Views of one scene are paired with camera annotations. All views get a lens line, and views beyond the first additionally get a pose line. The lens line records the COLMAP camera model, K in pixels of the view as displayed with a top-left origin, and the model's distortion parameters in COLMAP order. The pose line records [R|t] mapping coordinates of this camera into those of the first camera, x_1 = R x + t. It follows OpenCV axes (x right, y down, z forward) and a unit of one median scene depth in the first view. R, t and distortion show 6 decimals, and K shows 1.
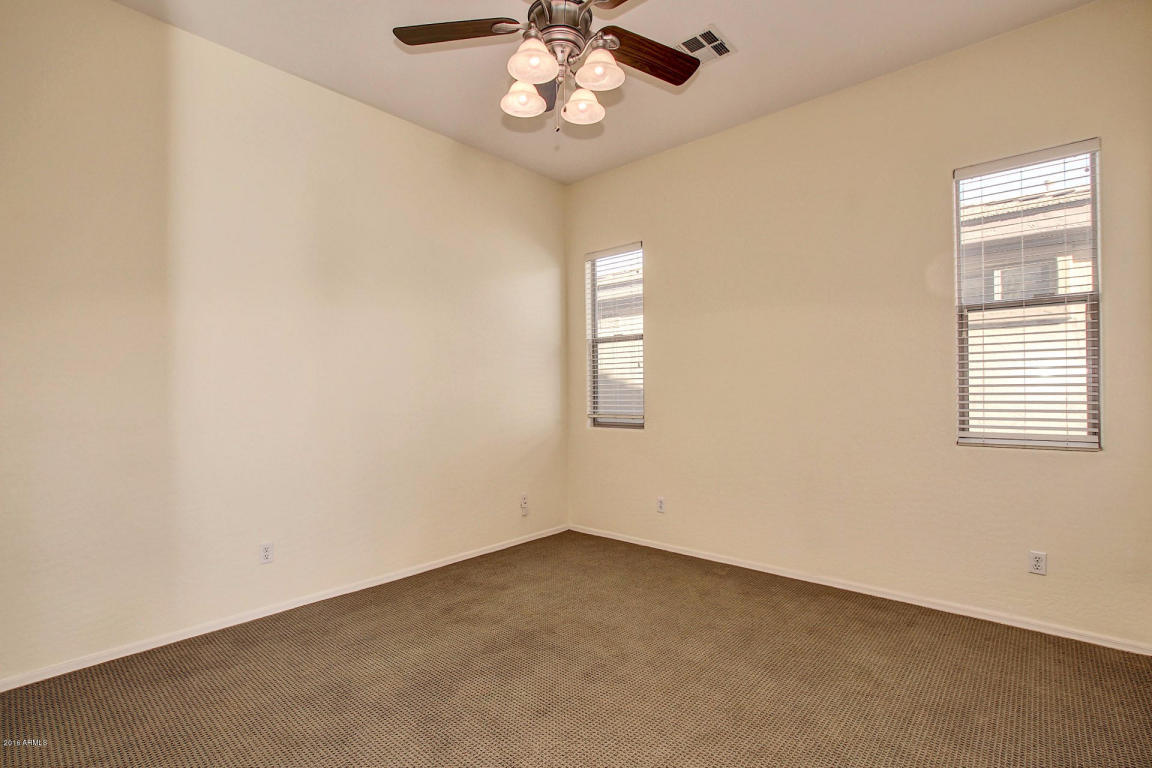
lens RADIAL K [[536.1, 0, 575.9], [0, 536.1, 390.0], [0, 0, 1]] dist [-0.000532, -0.000167]
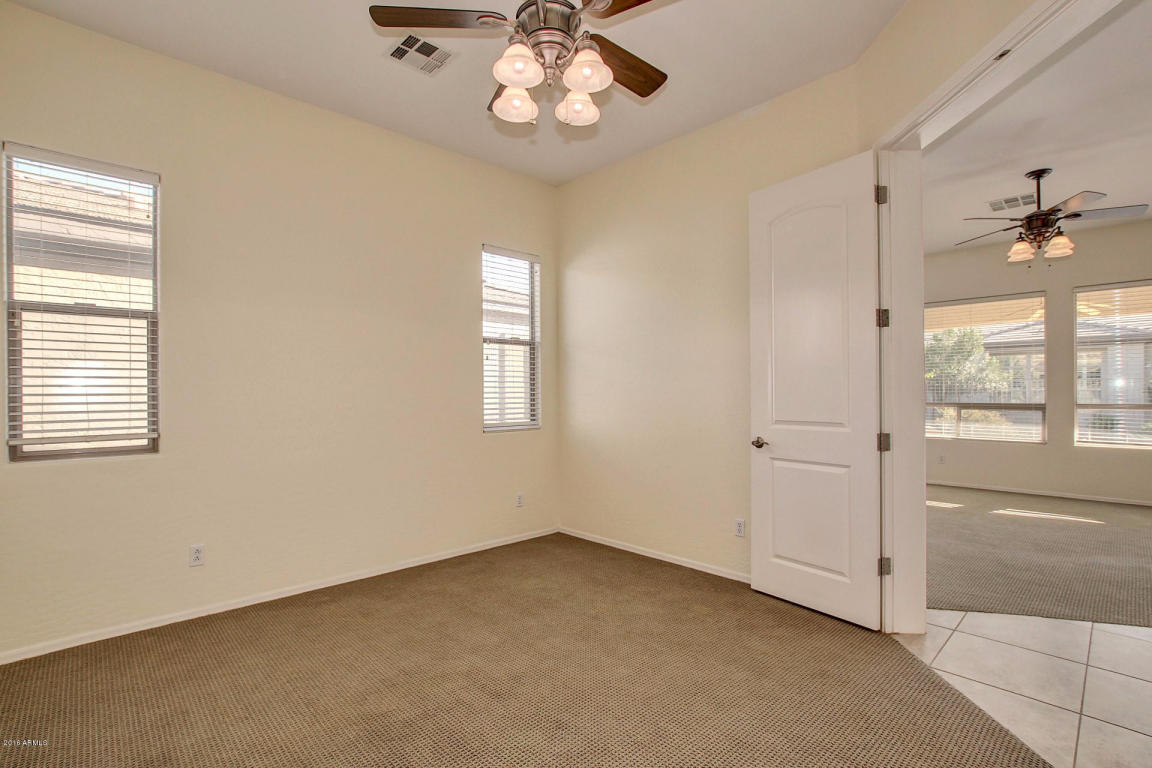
lens RADIAL K [[535.7, 0, 576.1], [0, 535.7, 392.1], [0, 0, 1]] dist [-0.026826, 0.000387]
pose [[0.091238, 0.010921, 0.995769, -0.494688], [0.002790, 0.999933, -0.011223, 0.005537], [-0.995825, 0.003802, 0.091202, 0.428635]]
